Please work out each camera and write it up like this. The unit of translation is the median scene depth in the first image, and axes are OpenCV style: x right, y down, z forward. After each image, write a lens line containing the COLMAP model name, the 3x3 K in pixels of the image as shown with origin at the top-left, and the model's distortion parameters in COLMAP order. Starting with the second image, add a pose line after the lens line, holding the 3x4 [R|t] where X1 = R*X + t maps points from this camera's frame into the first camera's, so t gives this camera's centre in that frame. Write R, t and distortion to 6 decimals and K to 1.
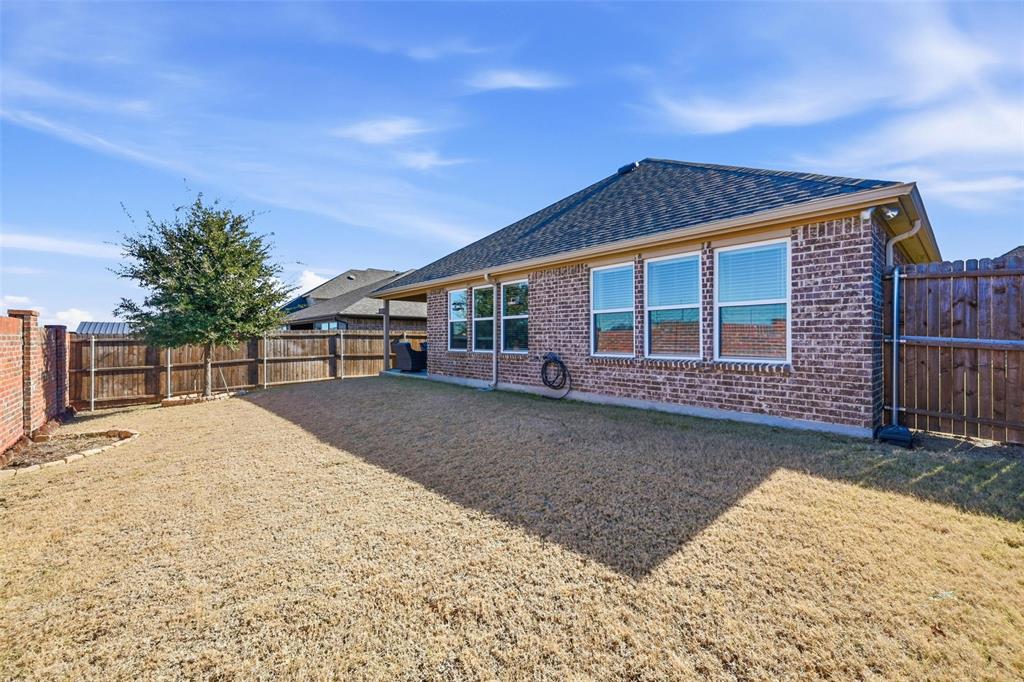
lens RADIAL K [[407.7, 0, 513.3], [0, 407.7, 343.0], [0, 0, 1]] dist [-0.002531, 0.000148]
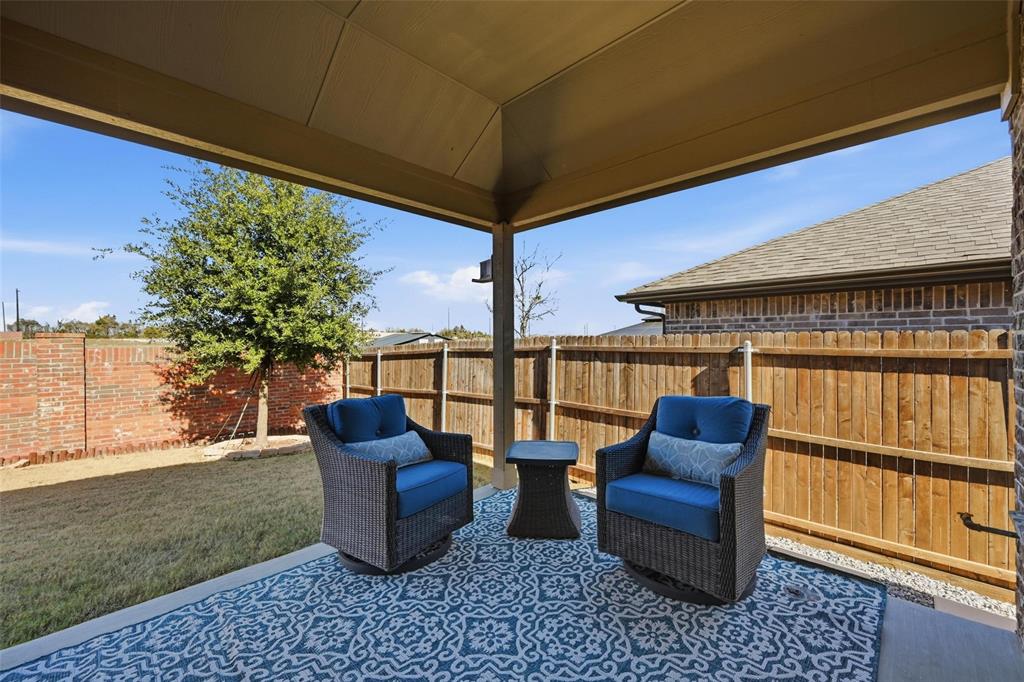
lens RADIAL K [[407.7, 0, 508.4], [0, 407.7, 342.2], [0, 0, 1]] dist [-0.002531, 0.000148]
pose [[0.049067, -0.003196, -0.998790, -0.084929], [-0.001908, 0.999993, -0.003294, -0.061995], [0.998794, 0.002067, 0.049060, 2.250030]]
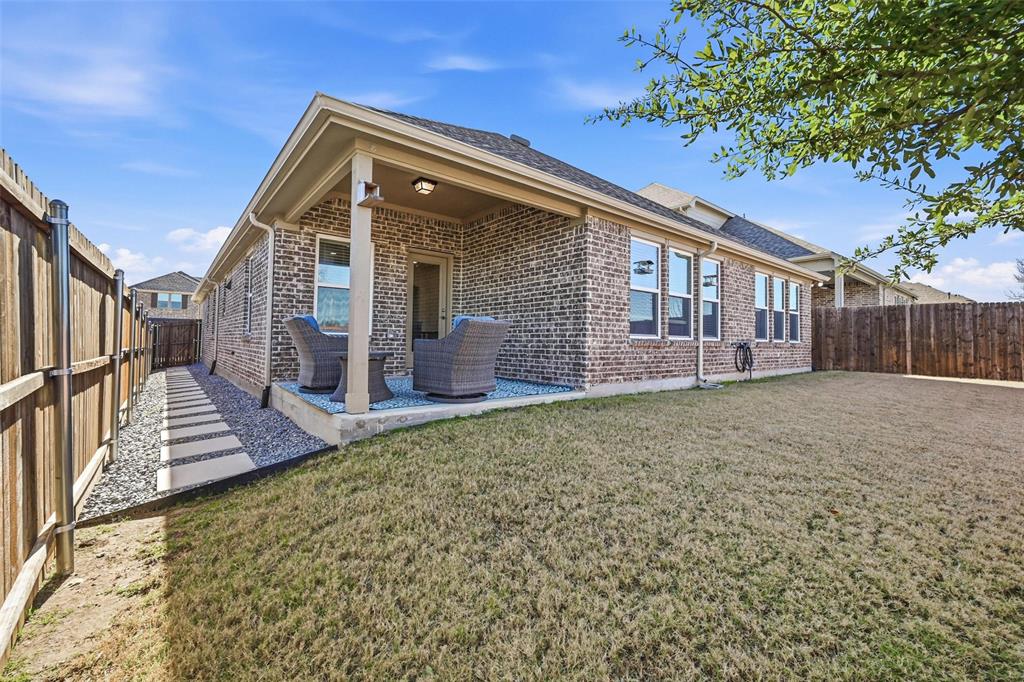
lens RADIAL K [[407.7, 0, 513.7], [0, 407.7, 337.5], [0, 0, 1]] dist [-0.002531, 0.000148]
pose [[0.067879, 0.004852, 0.997682, -1.311459], [-0.009039, 0.999950, -0.004248, 0.038273], [-0.997653, -0.008730, 0.067920, 1.971094]]
